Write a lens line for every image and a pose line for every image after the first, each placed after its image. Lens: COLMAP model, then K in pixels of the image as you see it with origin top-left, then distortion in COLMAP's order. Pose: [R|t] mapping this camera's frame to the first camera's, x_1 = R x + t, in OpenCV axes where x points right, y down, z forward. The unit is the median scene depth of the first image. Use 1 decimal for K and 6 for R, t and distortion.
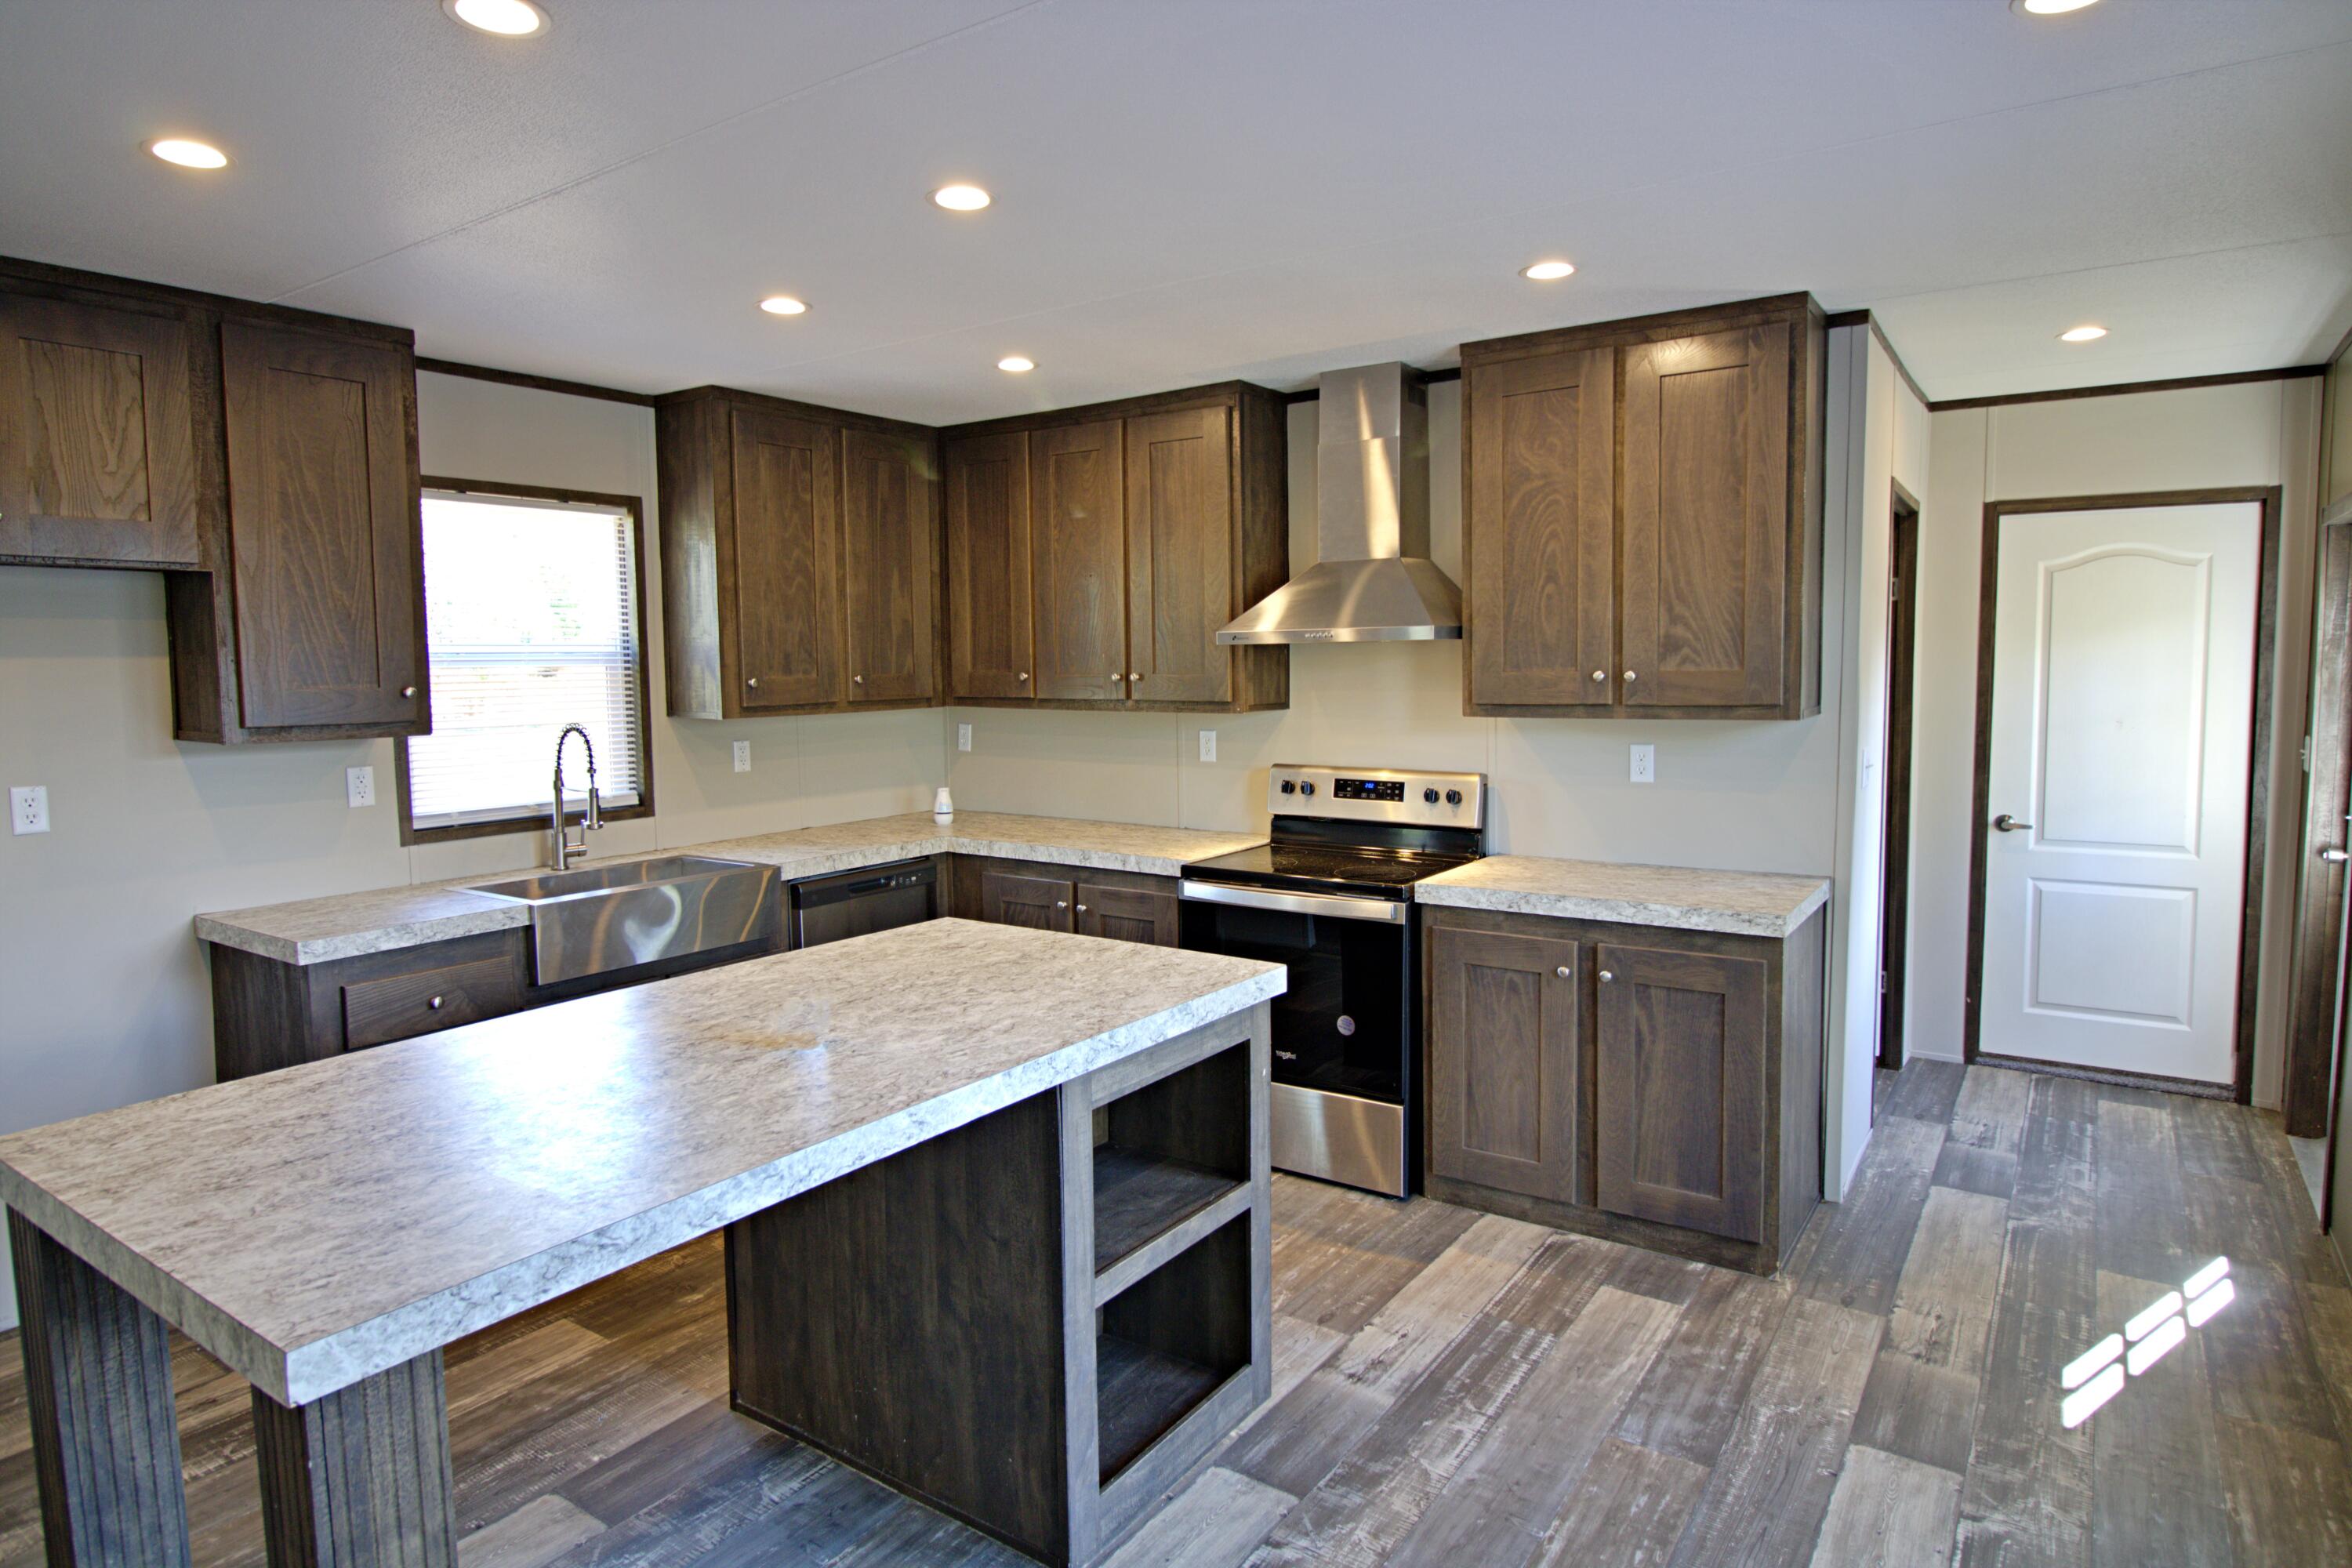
lens RADIAL K [[1319.0, 0, 1181.0], [0, 1319.0, 767.9], [0, 0, 1]] dist [0.001856, -0.002868]
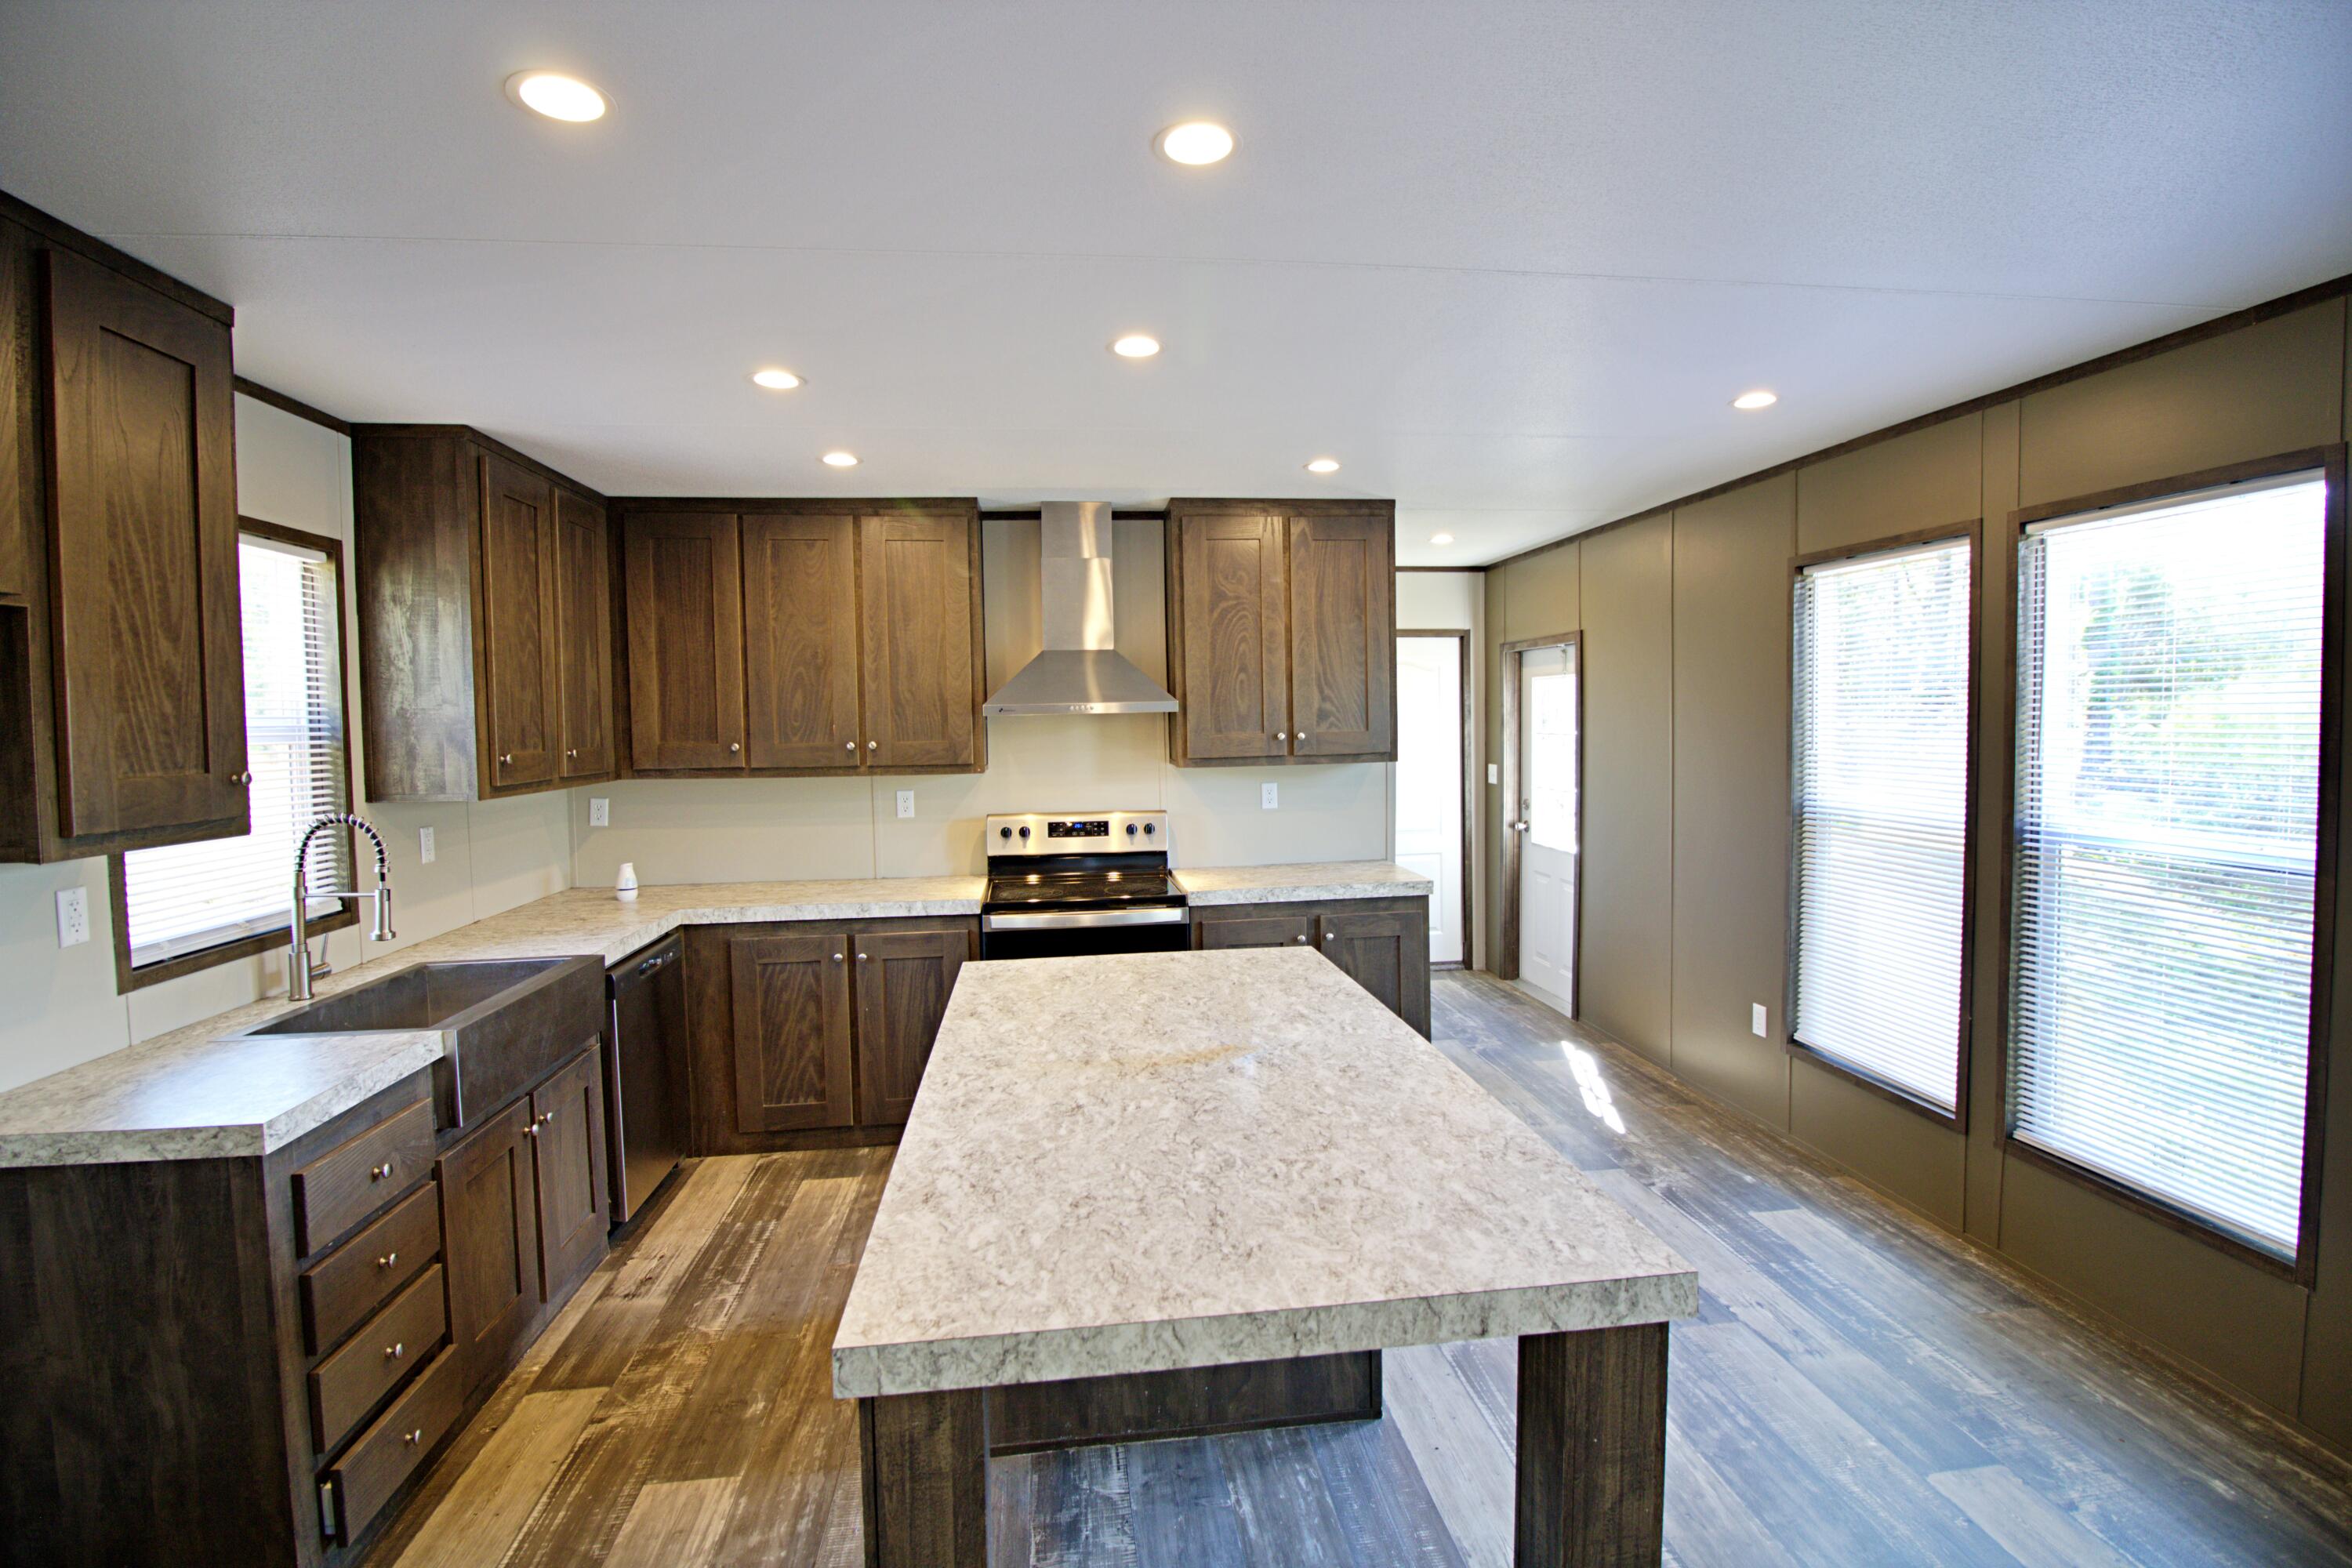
lens RADIAL K [[1082.8, 0, 1182.6], [0, 1082.8, 766.7], [0, 0, 1]] dist [-0.010194, -0.002209]
pose [[0.743834, -0.032044, 0.667596, -0.539584], [0.064912, 0.997592, -0.024441, -0.012867], [-0.665205, 0.061515, 0.744122, 0.168748]]
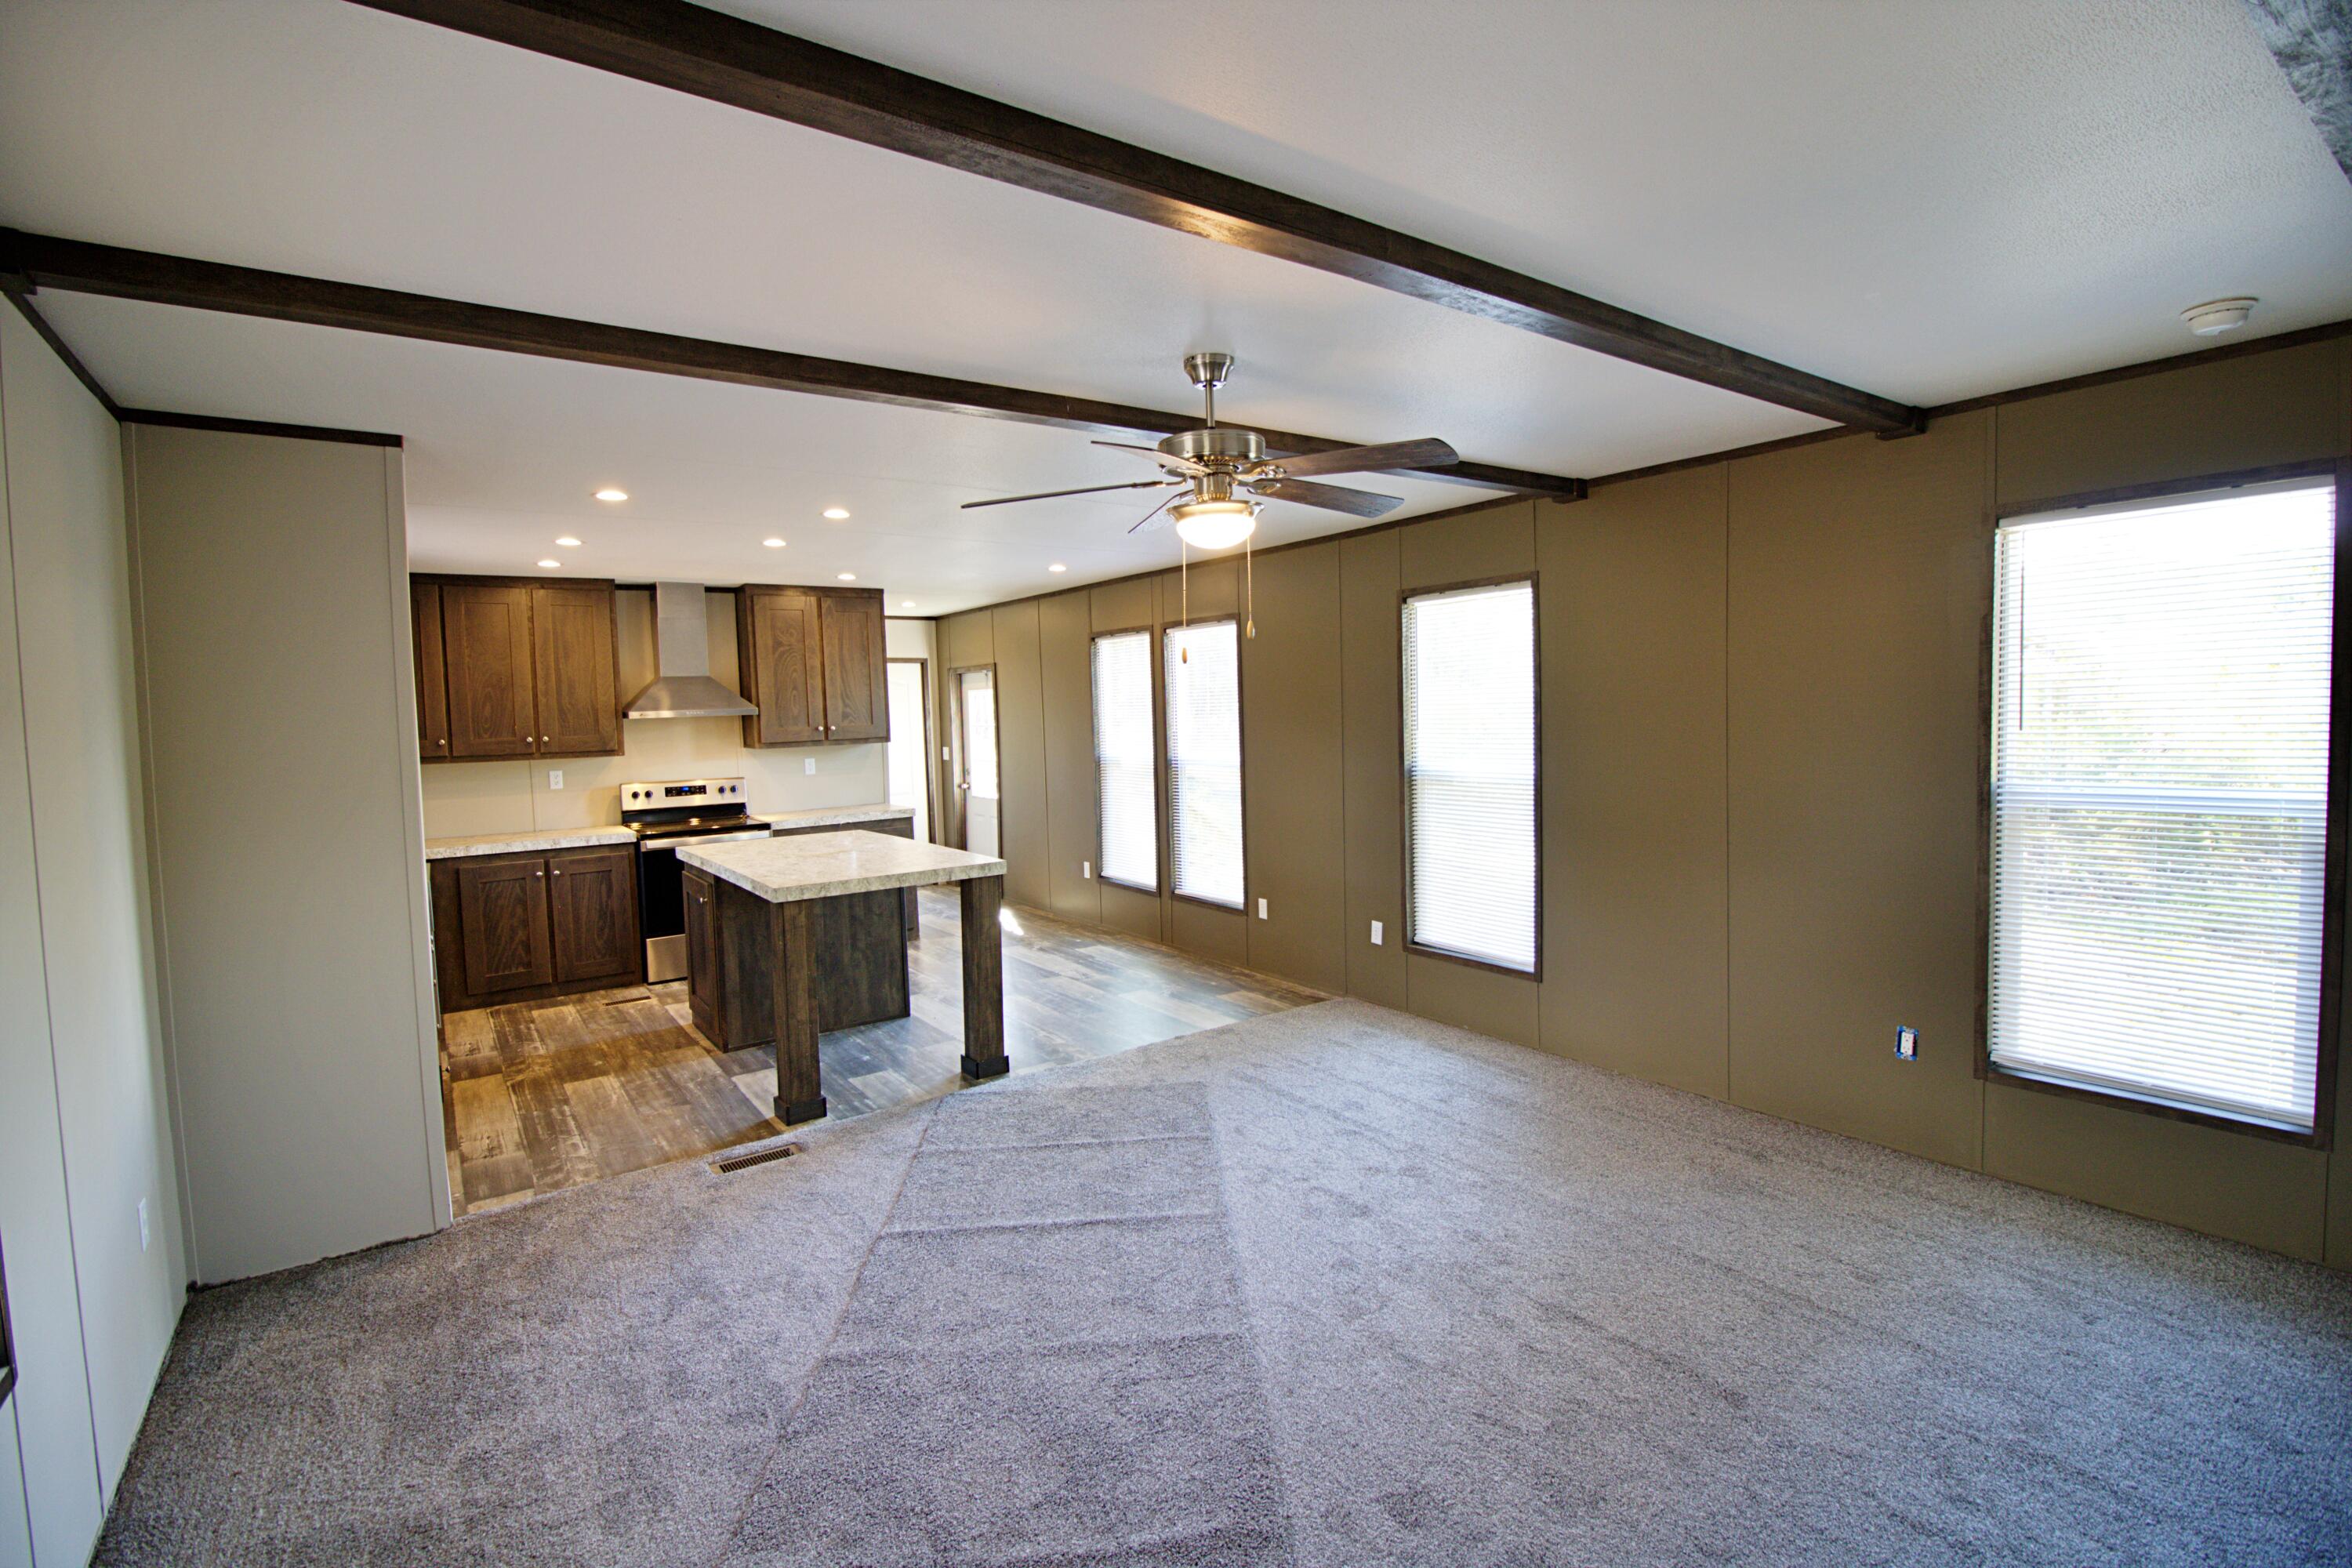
lens RADIAL K [[1082.8, 0, 1181.8], [0, 1082.8, 758.9], [0, 0, 1]] dist [-0.010194, -0.002209]
pose [[0.336098, -0.044054, 0.940796, -1.275484], [0.106055, 0.994322, 0.008672, 0.038024], [-0.935837, 0.096862, 0.338862, -0.285832]]
